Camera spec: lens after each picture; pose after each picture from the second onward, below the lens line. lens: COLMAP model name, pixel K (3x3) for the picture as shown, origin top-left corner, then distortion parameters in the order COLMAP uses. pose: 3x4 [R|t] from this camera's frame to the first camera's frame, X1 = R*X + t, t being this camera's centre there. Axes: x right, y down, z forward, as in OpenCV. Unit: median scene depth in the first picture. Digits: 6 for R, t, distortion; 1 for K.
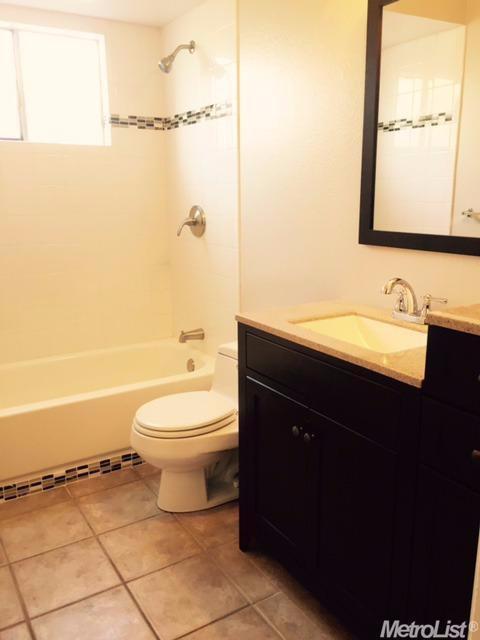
lens RADIAL K [[550.4, 0, 241.0], [0, 550.4, 321.1], [0, 0, 1]] dist [0.022101, 0.005805]
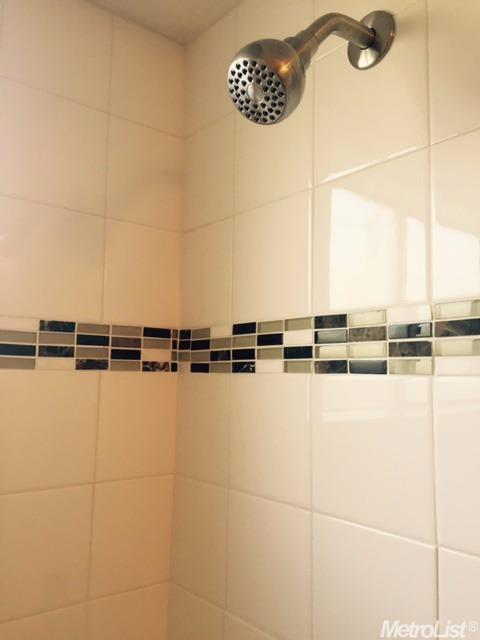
lens RADIAL K [[550.4, 0, 239.5], [0, 550.4, 318.0], [0, 0, 1]] dist [0.022101, 0.005805]
pose [[0.992033, 0.037287, 0.120336, -0.146513], [0.003834, 0.945818, -0.324675, -0.293244], [-0.125922, 0.322550, 0.938139, 0.762825]]
